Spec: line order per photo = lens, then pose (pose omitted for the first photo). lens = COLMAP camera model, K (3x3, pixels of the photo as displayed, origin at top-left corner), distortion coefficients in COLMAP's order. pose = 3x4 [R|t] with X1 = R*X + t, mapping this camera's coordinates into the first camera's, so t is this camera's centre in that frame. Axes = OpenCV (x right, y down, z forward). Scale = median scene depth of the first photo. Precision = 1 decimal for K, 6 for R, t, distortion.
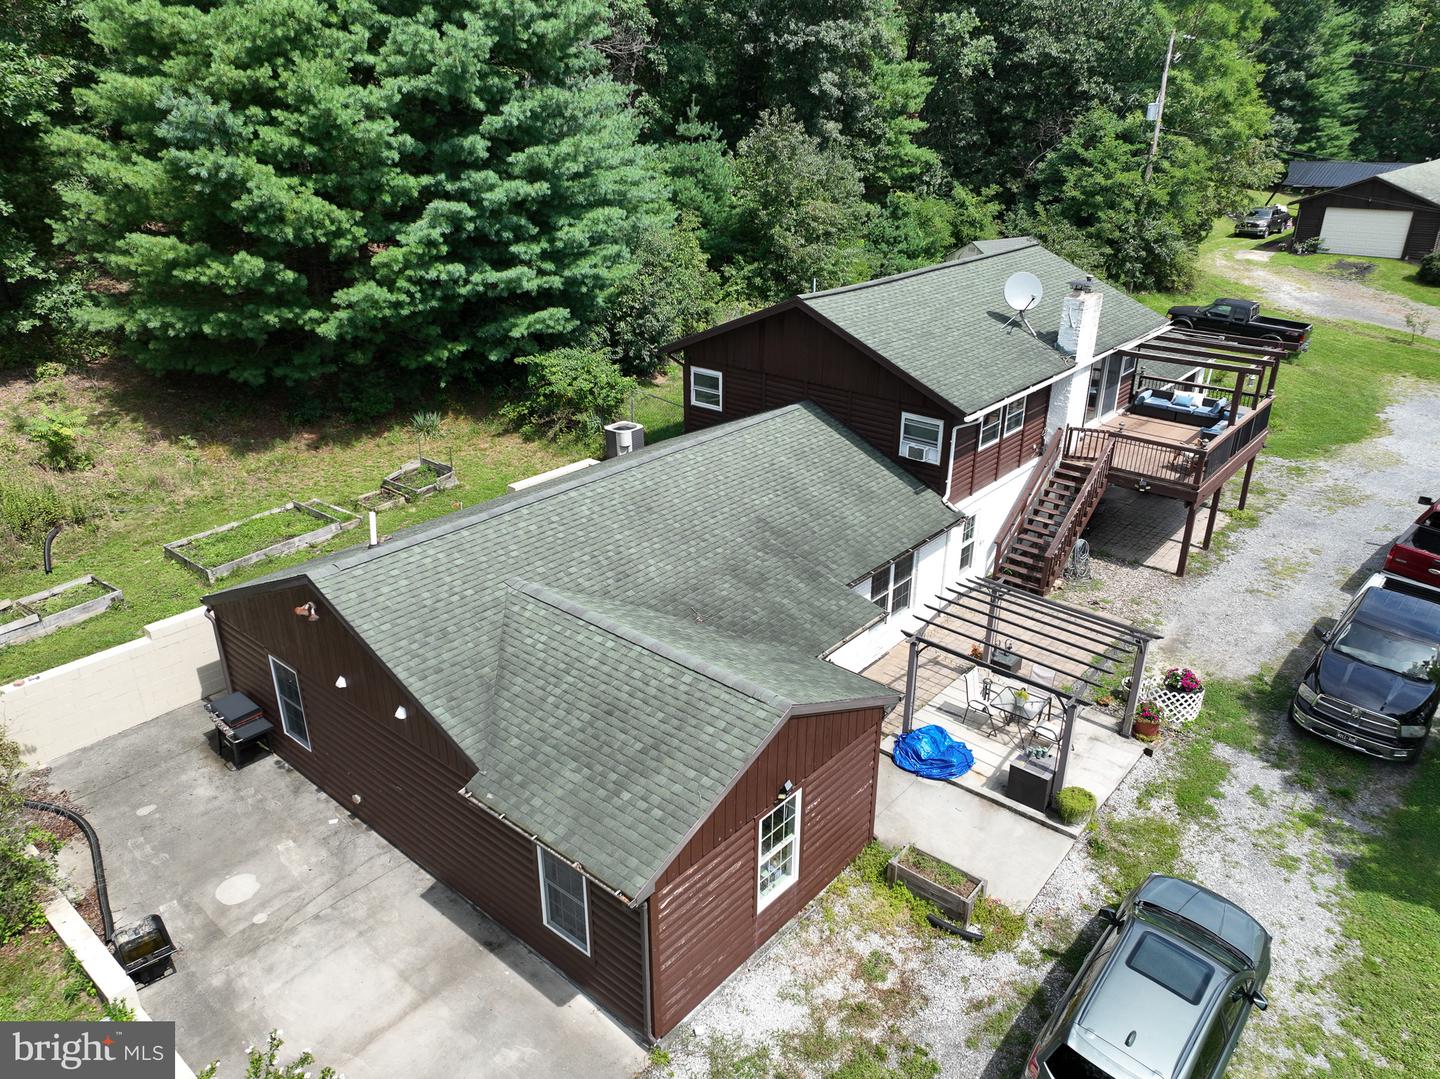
lens RADIAL K [[1012.4, 0, 720.0], [0, 1012.4, 539.5], [0, 0, 1]] dist [-0.000648, 0.019555]
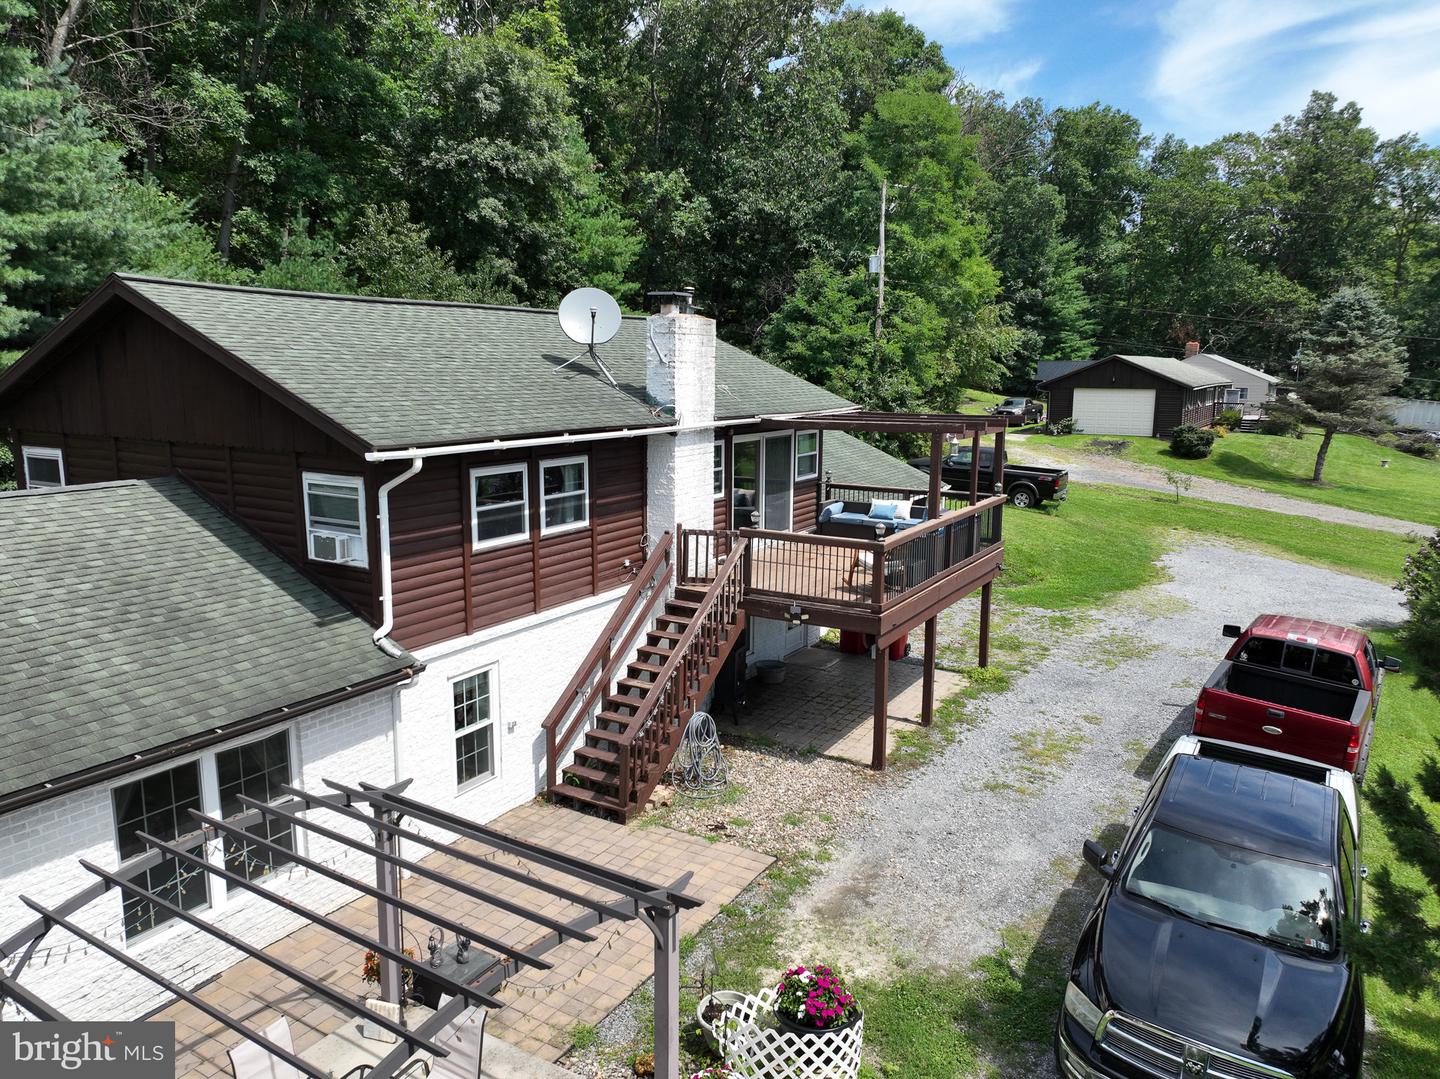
lens RADIAL K [[1012.4, 0, 720.0], [0, 1012.4, 539.5], [0, 0, 1]] dist [-0.000648, 0.019555]
pose [[0.986367, -0.025224, 0.162617, 0.270220], [0.063309, 0.970293, -0.233502, 0.037562], [-0.151897, 0.240614, 0.958662, 0.420811]]
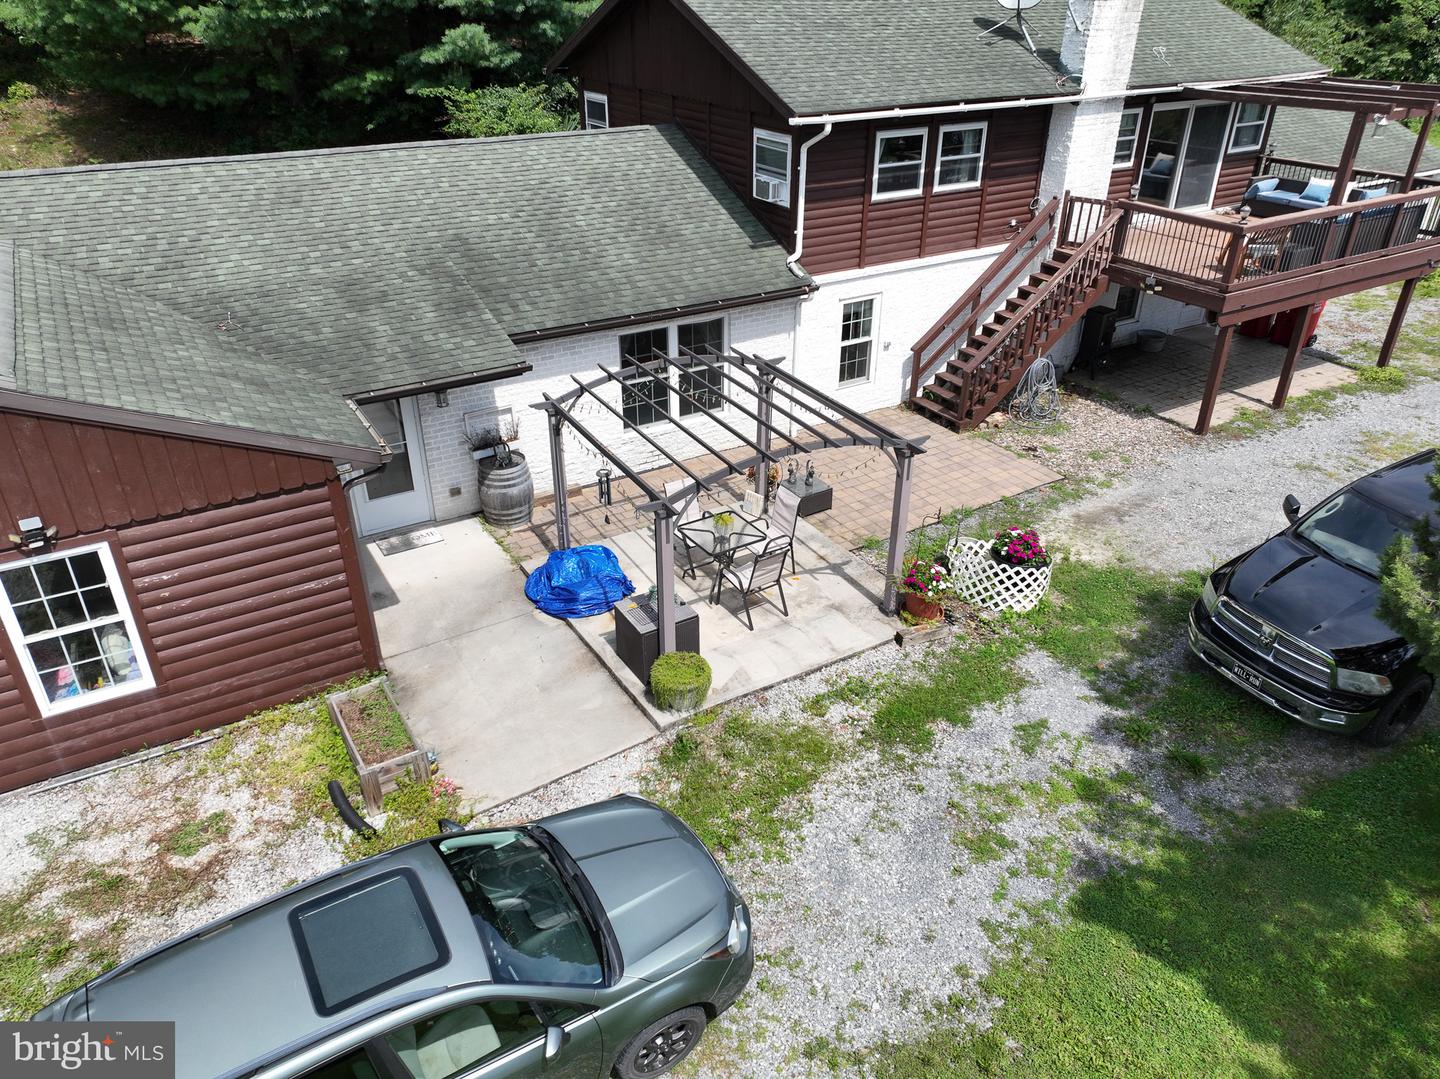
lens RADIAL K [[1012.4, 0, 720.0], [0, 1012.4, 539.5], [0, 0, 1]] dist [-0.000648, 0.019555]
pose [[0.949034, 0.153132, -0.275473, 0.346645], [-0.125490, 0.985358, 0.115422, 0.065978], [0.289114, -0.074970, 0.954355, 0.272874]]
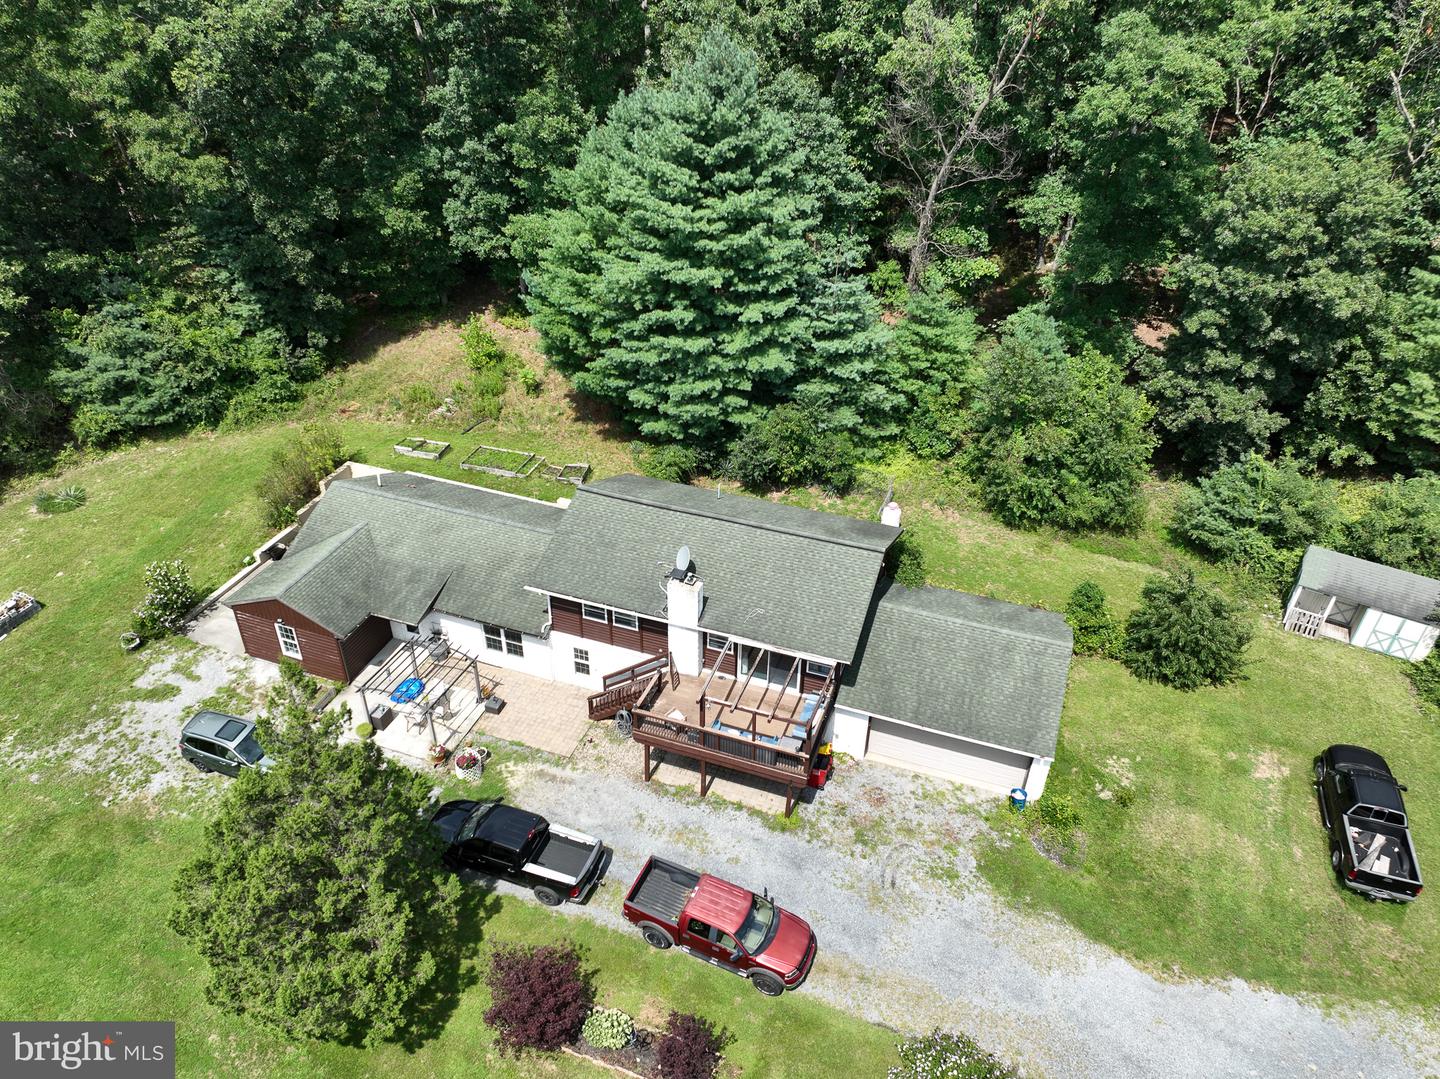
lens RADIAL K [[1012.4, 0, 720.0], [0, 1012.4, 539.5], [0, 0, 1]] dist [-0.000648, 0.019555]
pose [[0.352005, 0.527669, -0.773084, 1.416470], [-0.391044, 0.833316, 0.390728, -0.850286], [0.850398, 0.164772, 0.499673, 0.305647]]
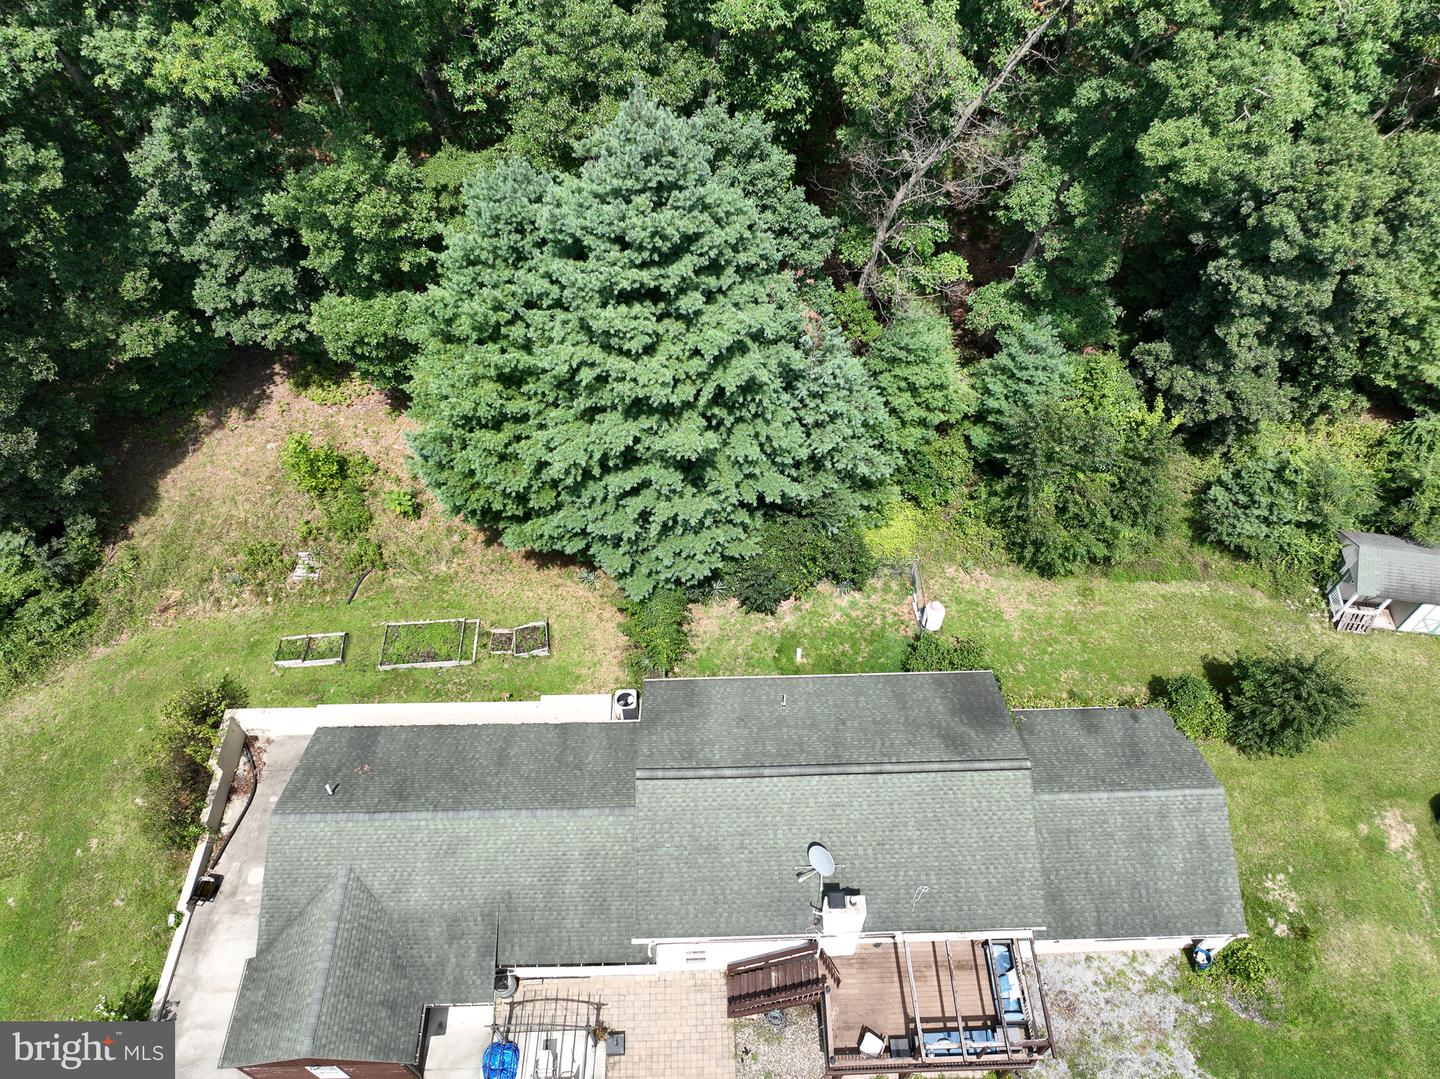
lens RADIAL K [[1012.4, 0, 720.0], [0, 1012.4, 539.5], [0, 0, 1]] dist [-0.000648, 0.019555]
pose [[0.667300, 0.576315, -0.471775, 0.559377], [-0.295093, 0.786179, 0.542994, -1.149577], [0.683835, -0.223122, 0.694684, 0.163528]]
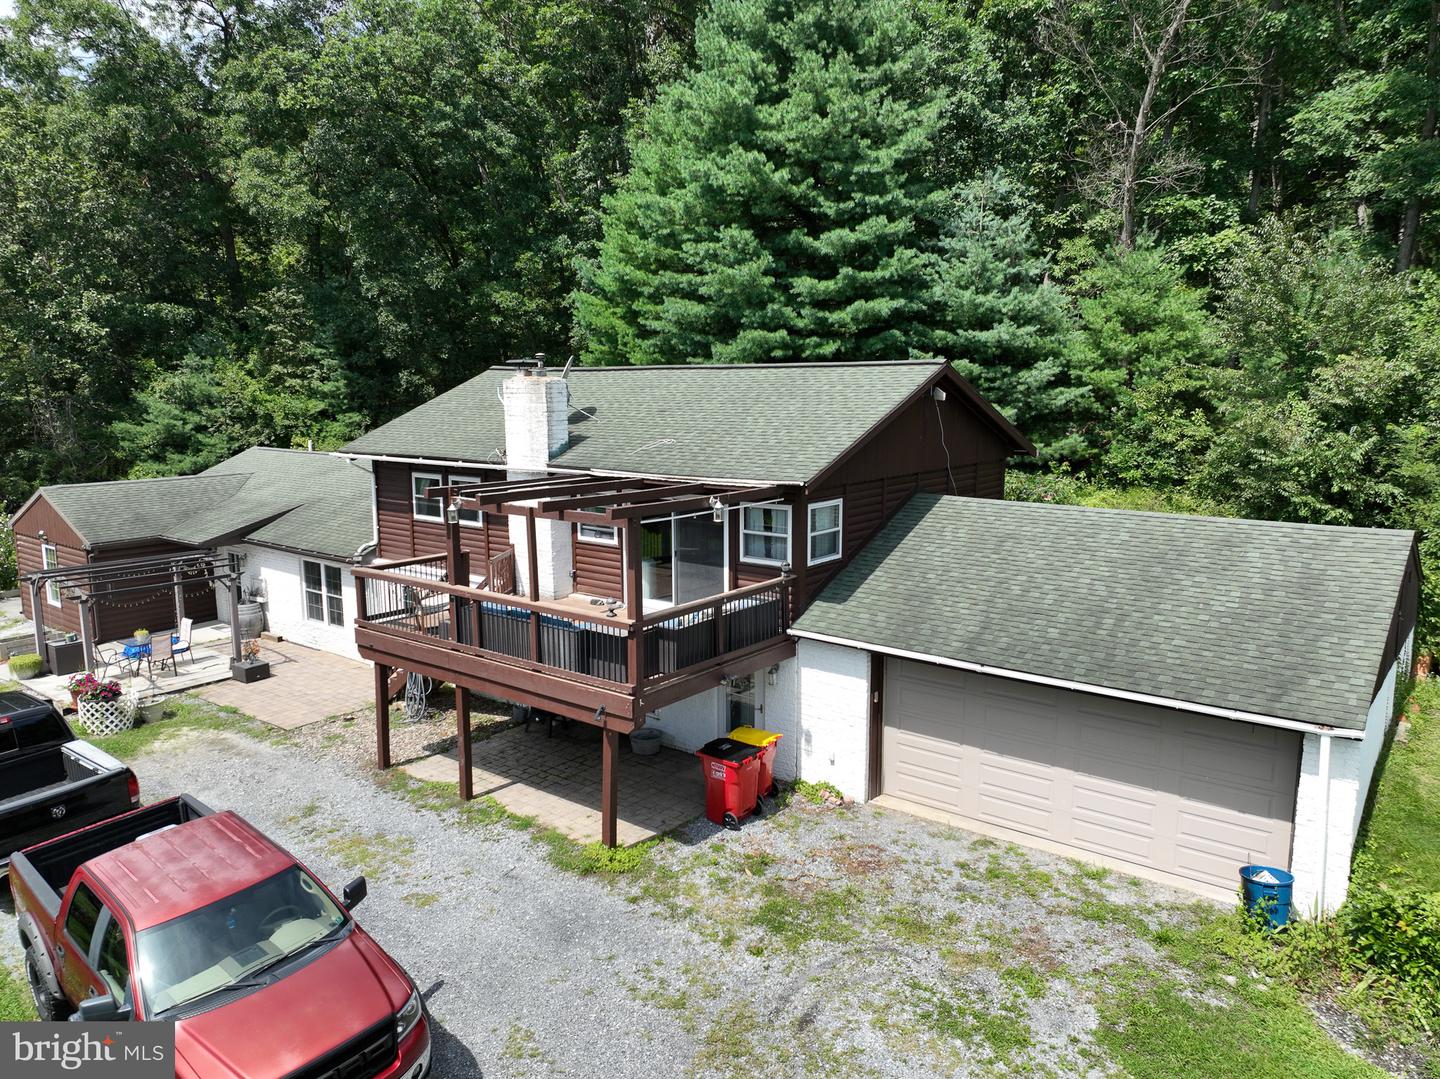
lens RADIAL K [[1012.4, 0, 720.0], [0, 1012.4, 539.5], [0, 0, 1]] dist [-0.000648, 0.019555]
pose [[0.038093, 0.153416, -0.987427, 1.098138], [-0.397677, 0.908851, 0.125867, -0.275129], [0.916734, 0.387883, 0.095631, 1.072605]]
